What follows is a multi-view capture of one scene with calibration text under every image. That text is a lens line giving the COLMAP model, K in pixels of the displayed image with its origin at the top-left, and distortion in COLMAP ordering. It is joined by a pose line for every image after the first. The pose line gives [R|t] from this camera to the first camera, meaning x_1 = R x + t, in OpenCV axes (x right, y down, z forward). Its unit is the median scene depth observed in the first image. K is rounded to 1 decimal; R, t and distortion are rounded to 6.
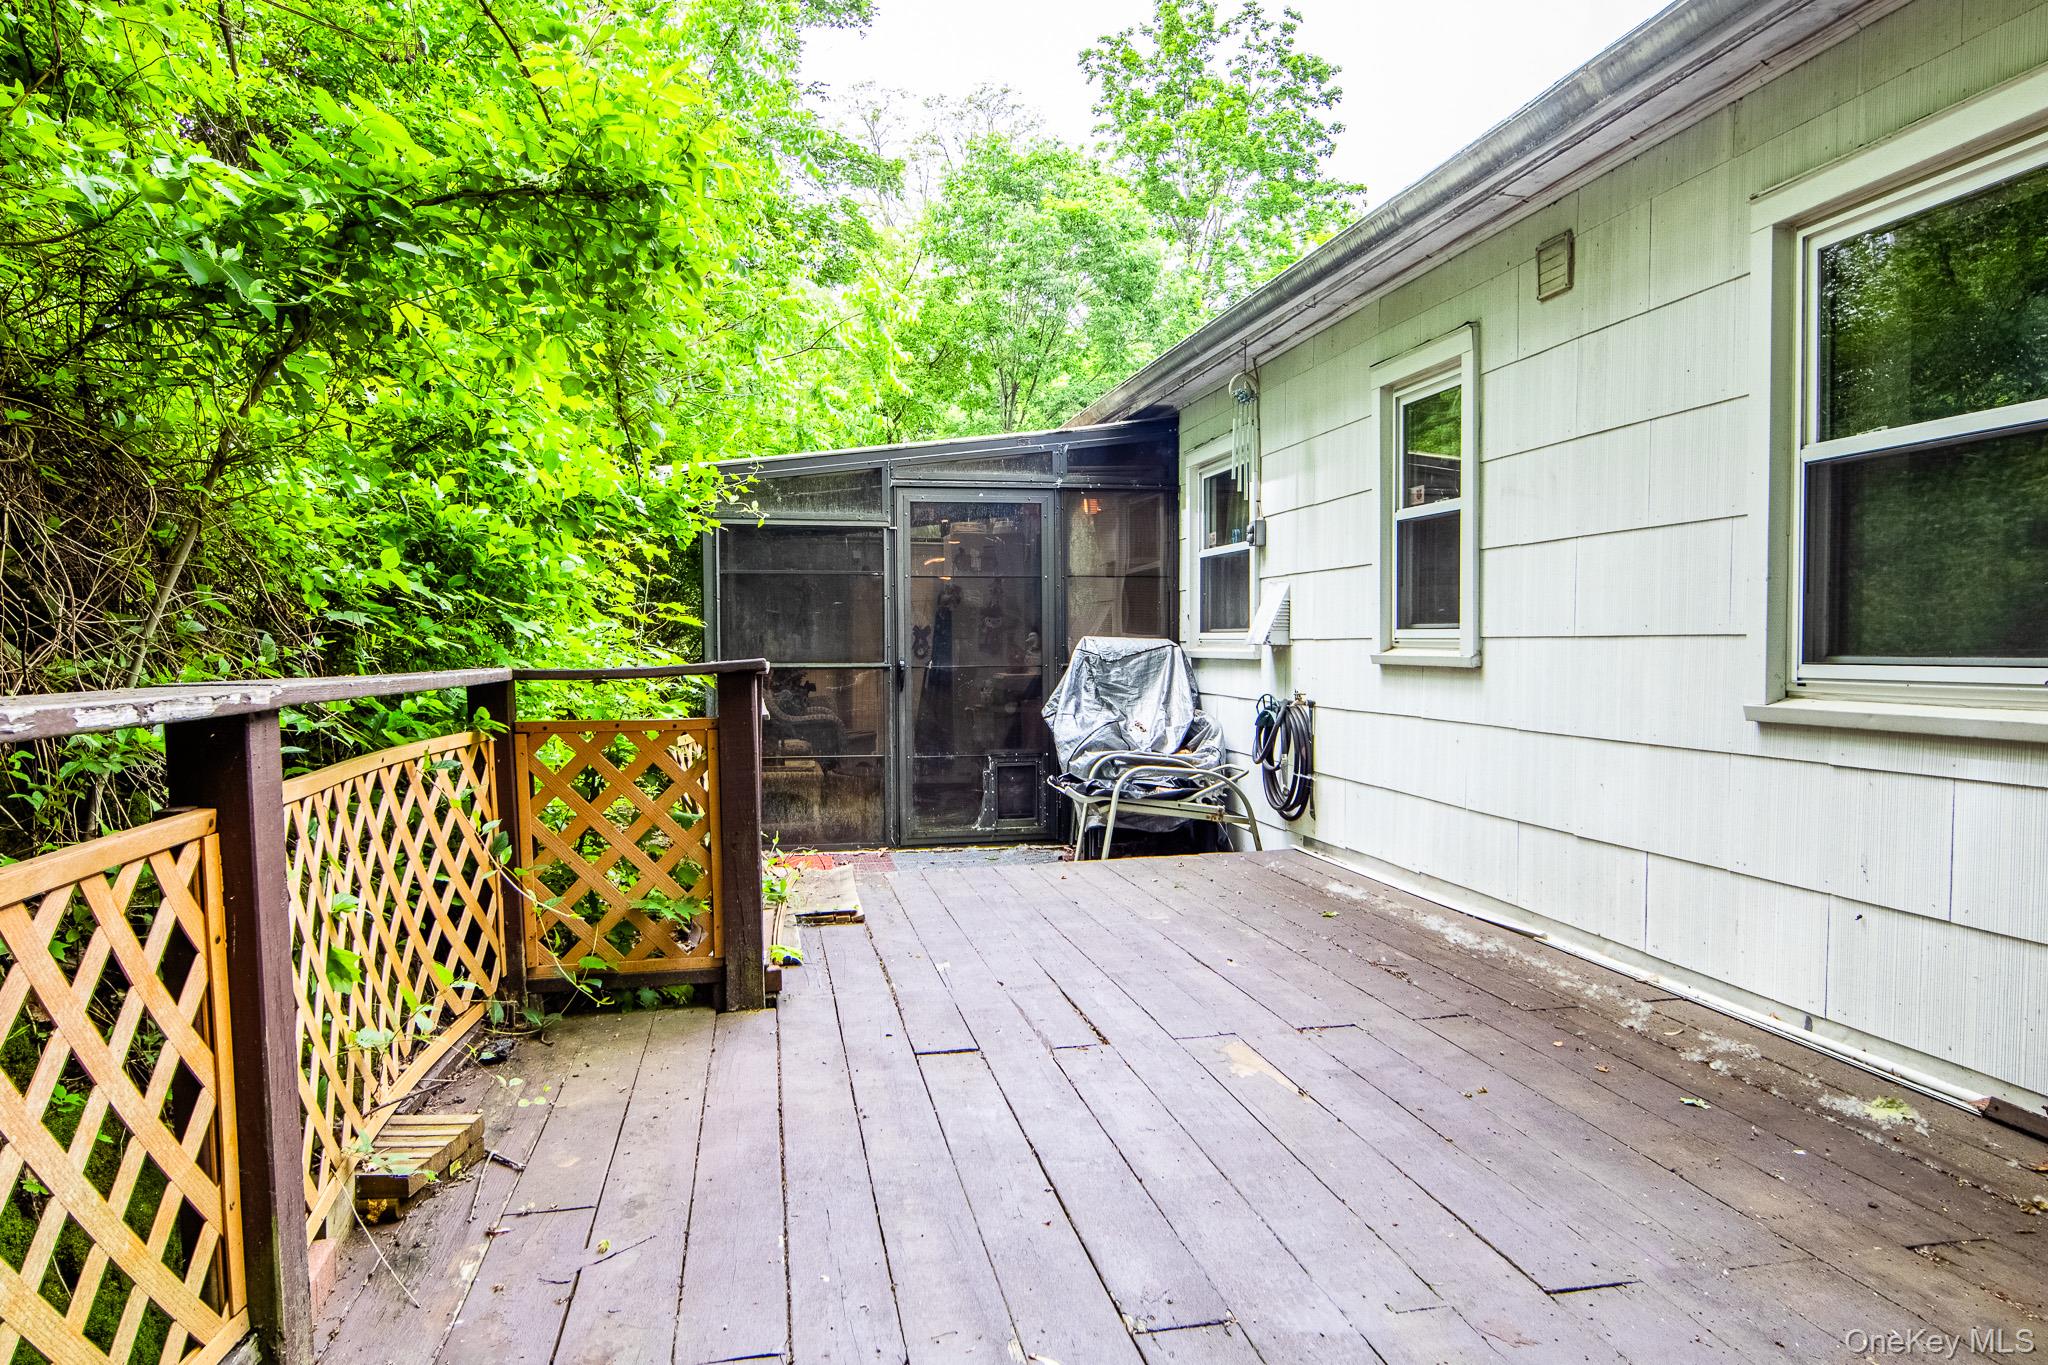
lens RADIAL K [[1308.5, 0, 1030.1], [0, 1308.5, 669.1], [0, 0, 1]] dist [-0.002520, 0.001089]
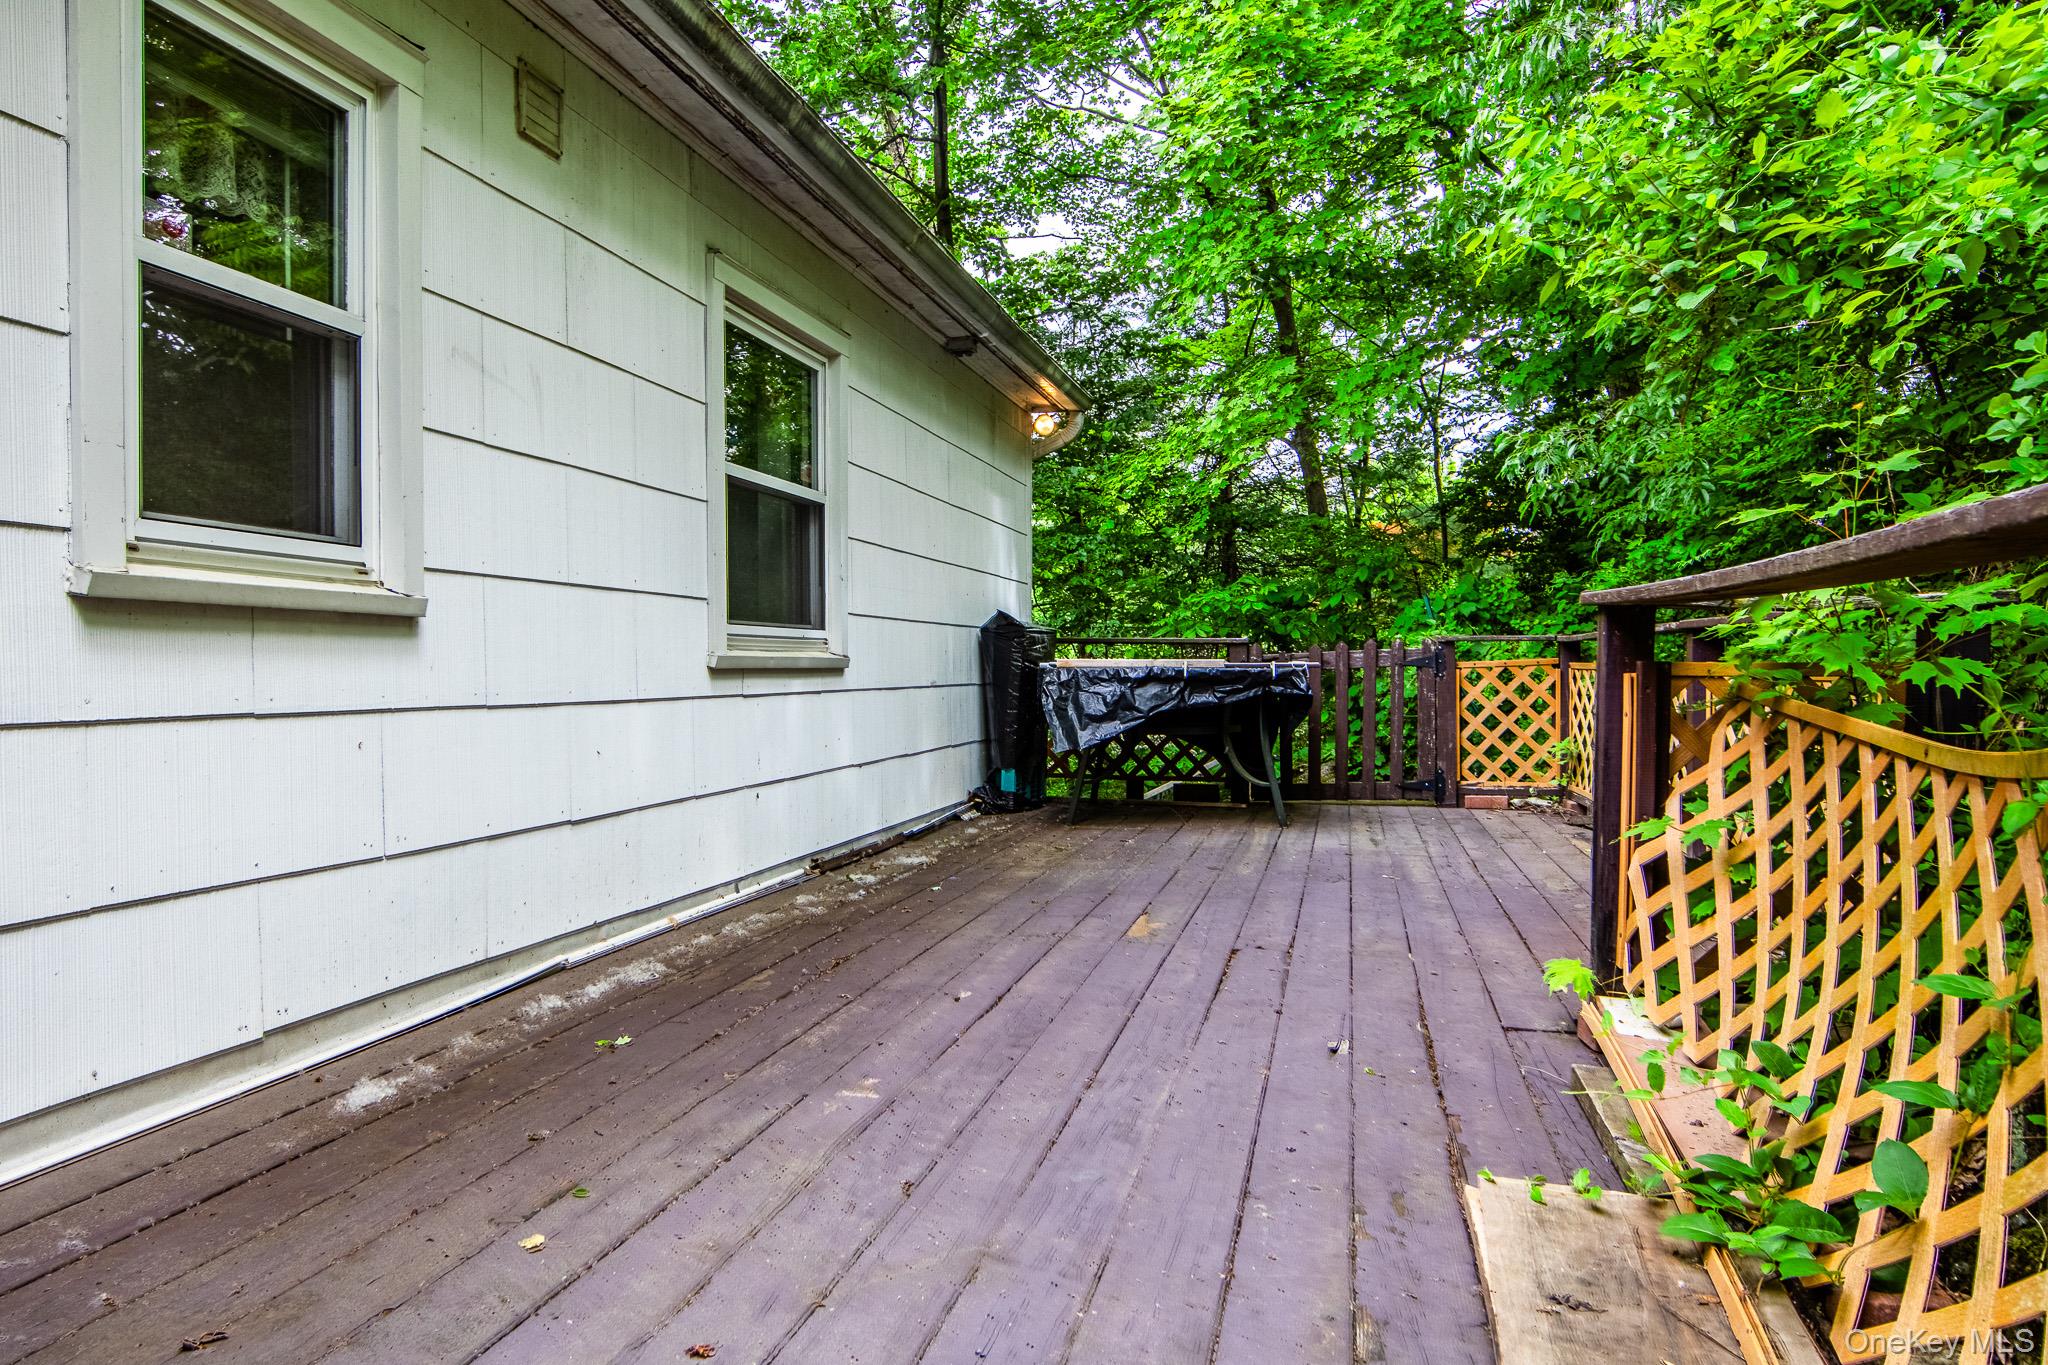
lens RADIAL K [[1308.5, 0, 1030.1], [0, 1308.5, 669.1], [0, 0, 1]] dist [-0.002520, 0.001089]
pose [[-0.904482, 0.000859, 0.426512, -0.239592], [0.009486, 0.999791, 0.018102, 0.019103], [-0.426407, 0.020419, -0.904301, 1.896009]]
